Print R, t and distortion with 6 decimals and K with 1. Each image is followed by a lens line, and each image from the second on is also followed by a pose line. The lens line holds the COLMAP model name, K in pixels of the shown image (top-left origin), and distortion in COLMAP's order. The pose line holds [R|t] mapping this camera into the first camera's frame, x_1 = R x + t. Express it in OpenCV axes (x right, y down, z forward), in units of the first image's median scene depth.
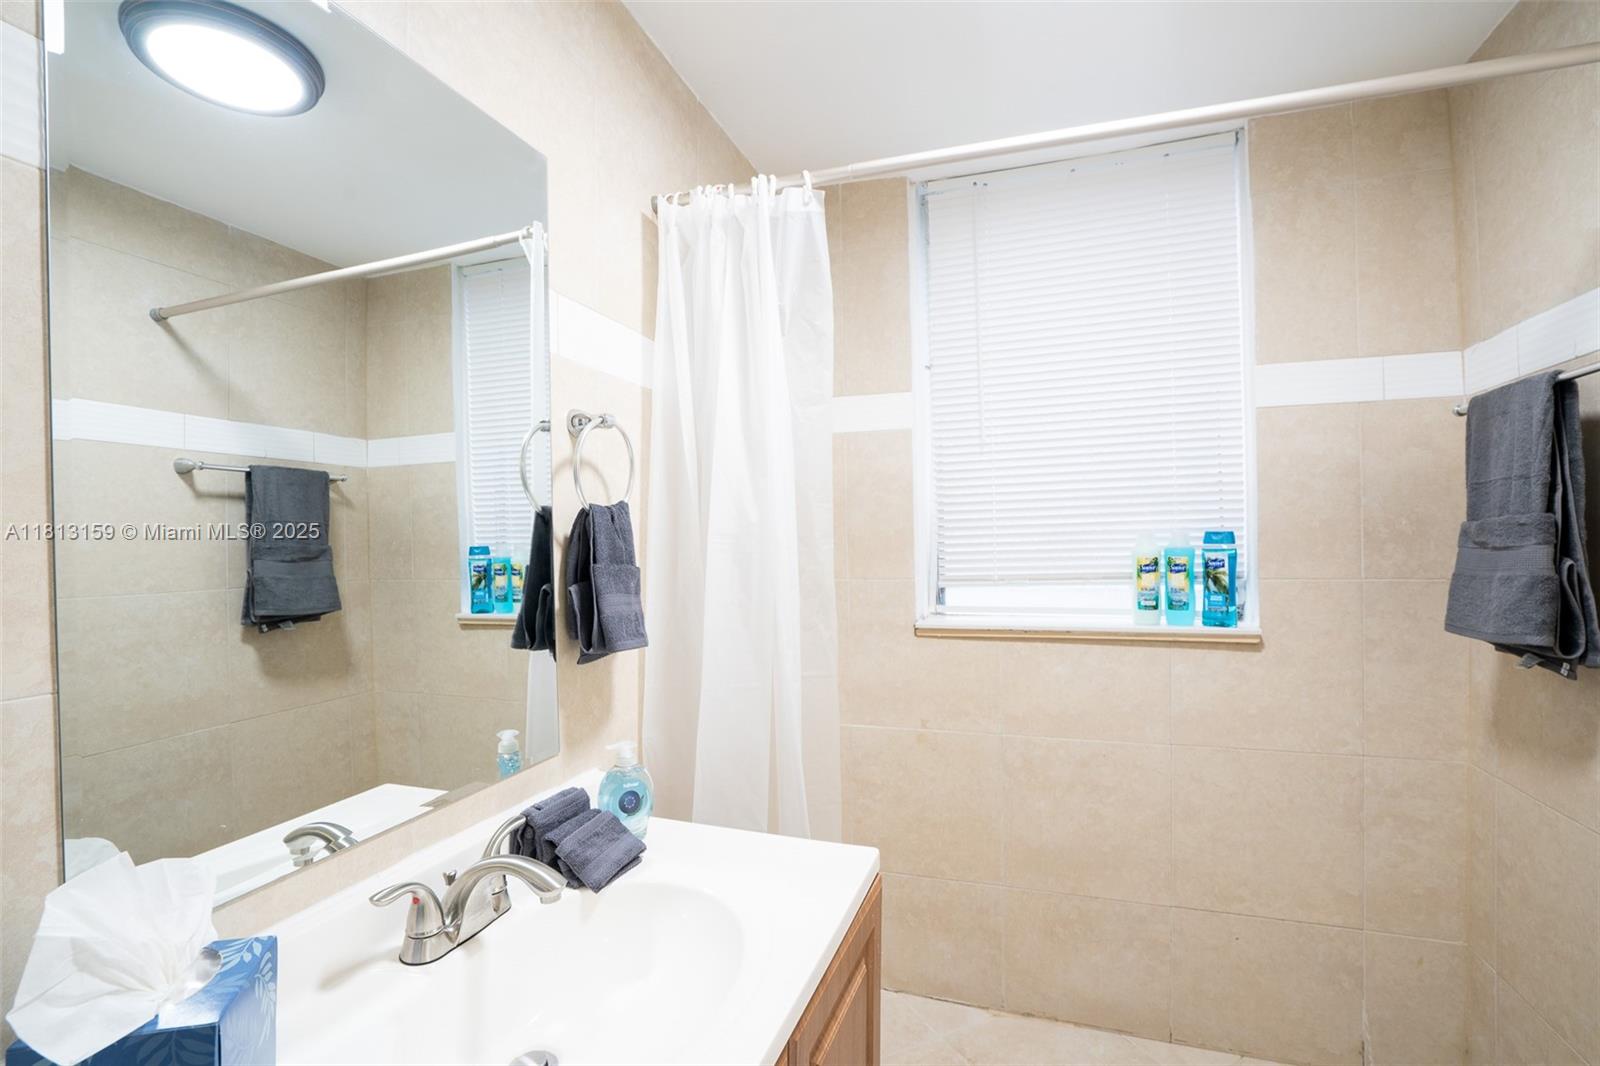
lens RADIAL K [[740.7, 0, 796.4], [0, 740.7, 541.8], [0, 0, 1]] dist [-0.053232, 0.020268]
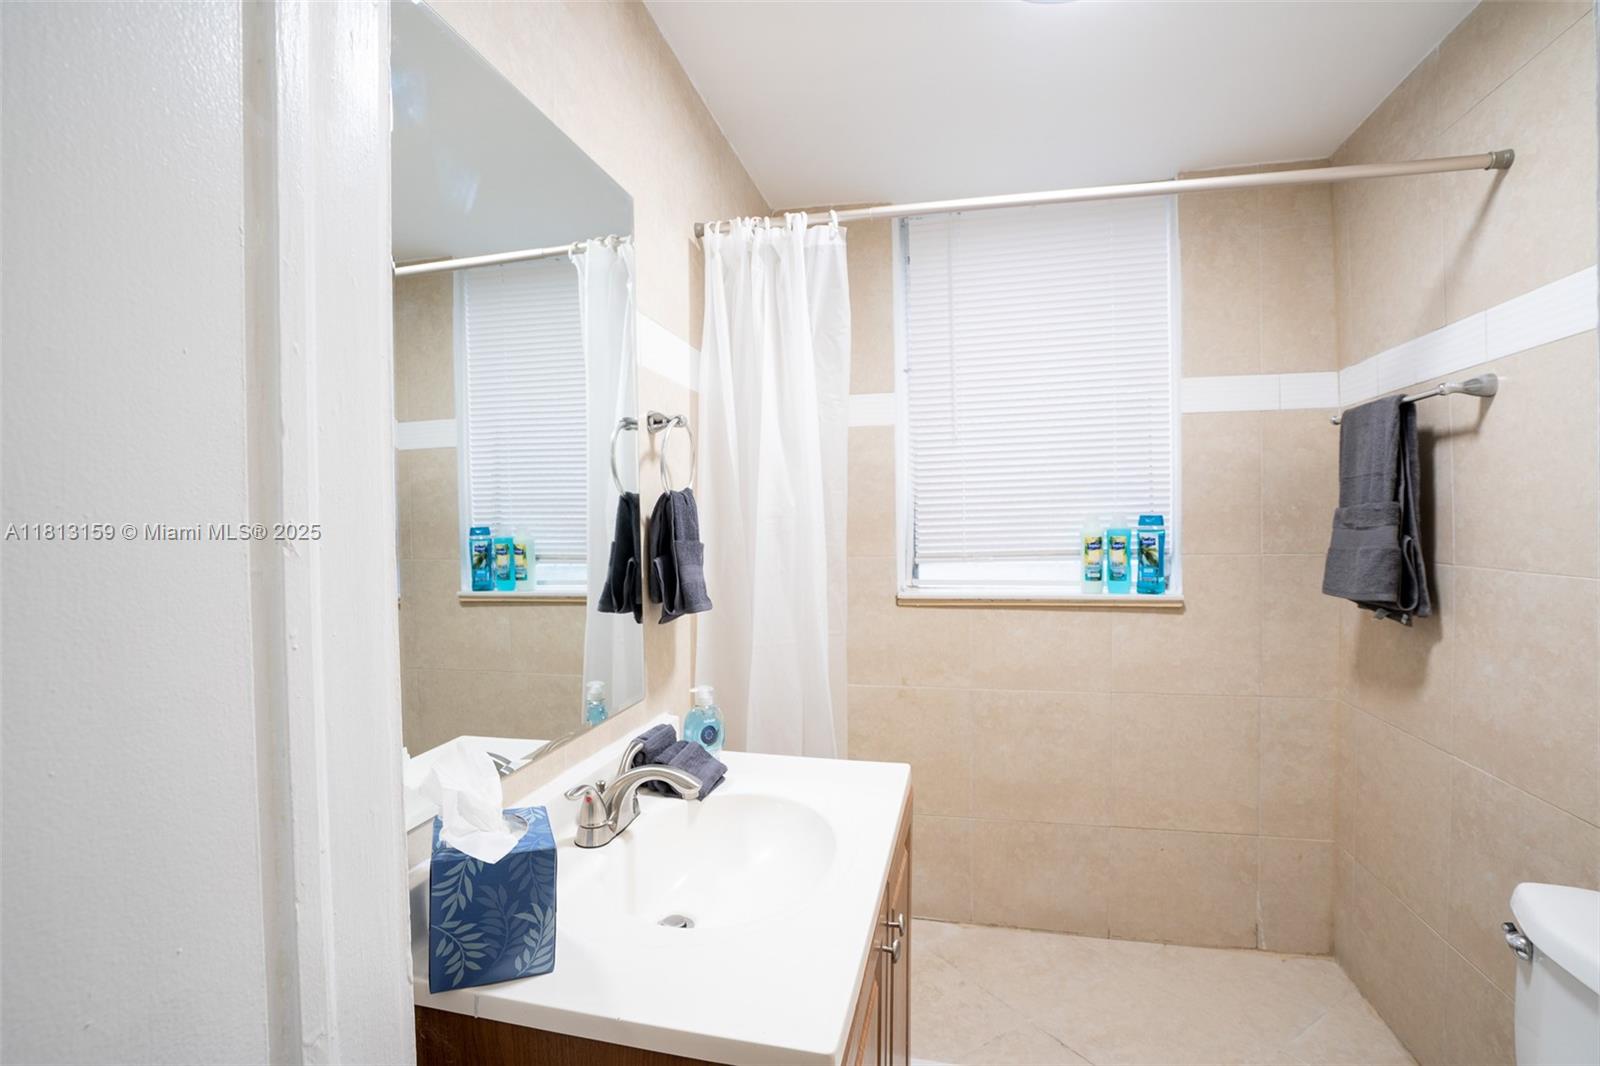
lens RADIAL K [[740.7, 0, 796.4], [0, 740.7, 541.8], [0, 0, 1]] dist [-0.053232, 0.020268]
pose [[0.994412, -0.001386, 0.105560, -0.145634], [-0.000826, 0.999781, 0.020912, 0.005225], [-0.105566, -0.020883, 0.994193, -0.159454]]
